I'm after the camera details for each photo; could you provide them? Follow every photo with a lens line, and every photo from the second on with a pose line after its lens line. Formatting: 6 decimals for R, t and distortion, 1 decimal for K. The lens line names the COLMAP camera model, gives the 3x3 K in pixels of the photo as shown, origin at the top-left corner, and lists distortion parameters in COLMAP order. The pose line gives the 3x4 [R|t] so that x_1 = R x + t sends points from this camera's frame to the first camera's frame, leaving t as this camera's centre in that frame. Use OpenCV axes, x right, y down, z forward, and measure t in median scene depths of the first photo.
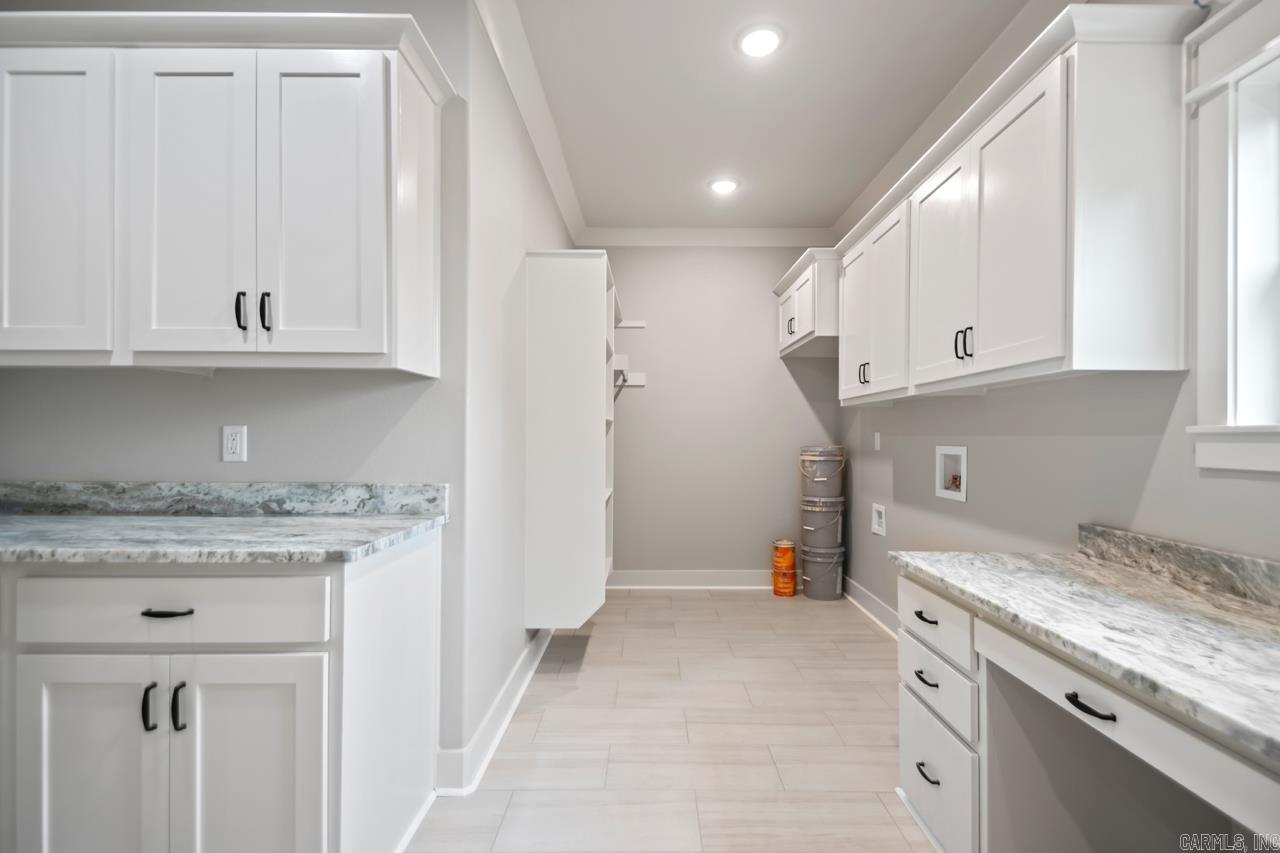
lens RADIAL K [[593.6, 0, 636.2], [0, 593.6, 427.2], [0, 0, 1]] dist [0.039481, -0.019865]
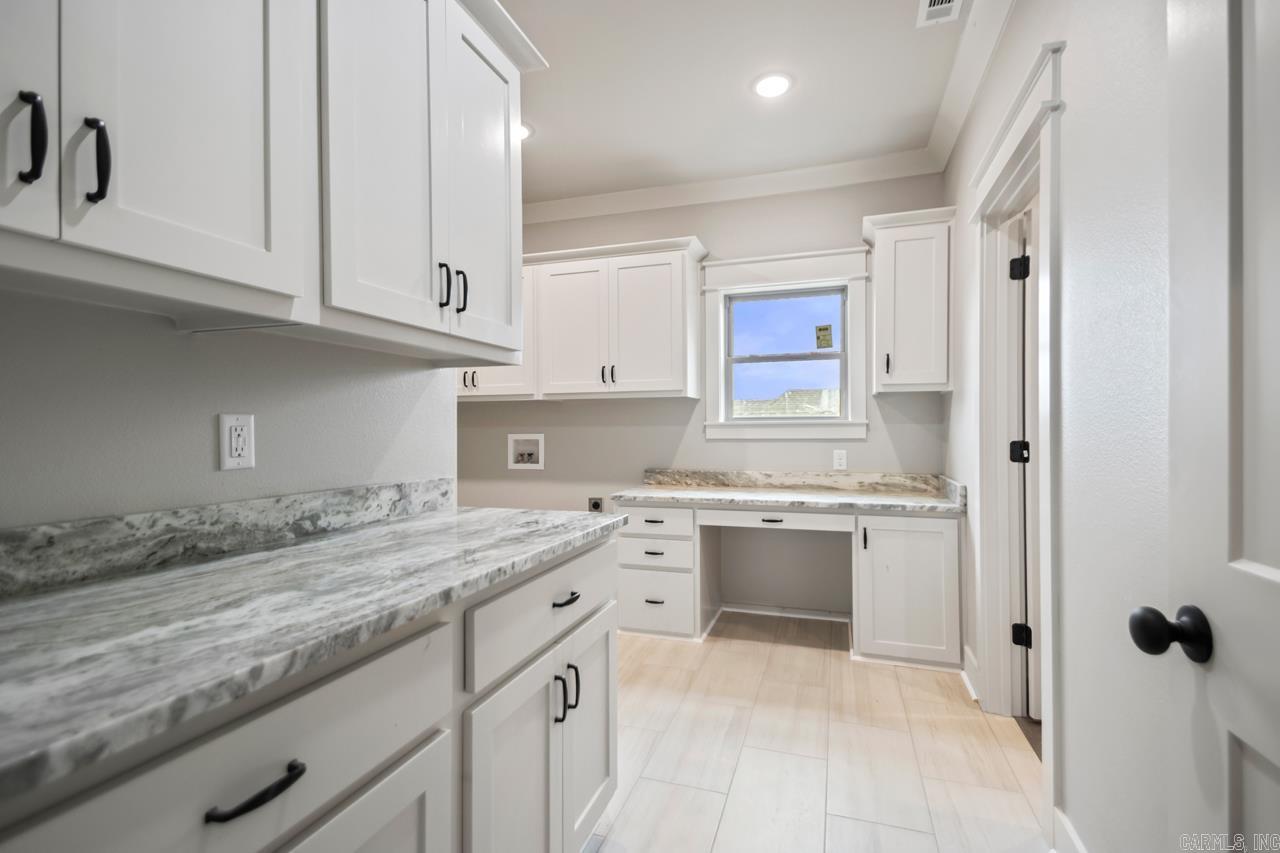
lens RADIAL K [[593.6, 0, 640.3], [0, 593.6, 422.1], [0, 0, 1]] dist [0.039481, -0.019865]
pose [[0.322388, 0.003874, 0.946600, -1.164354], [-0.007649, 0.999970, -0.001487, 0.003769], [-0.946577, -0.006761, 0.322408, 0.381217]]
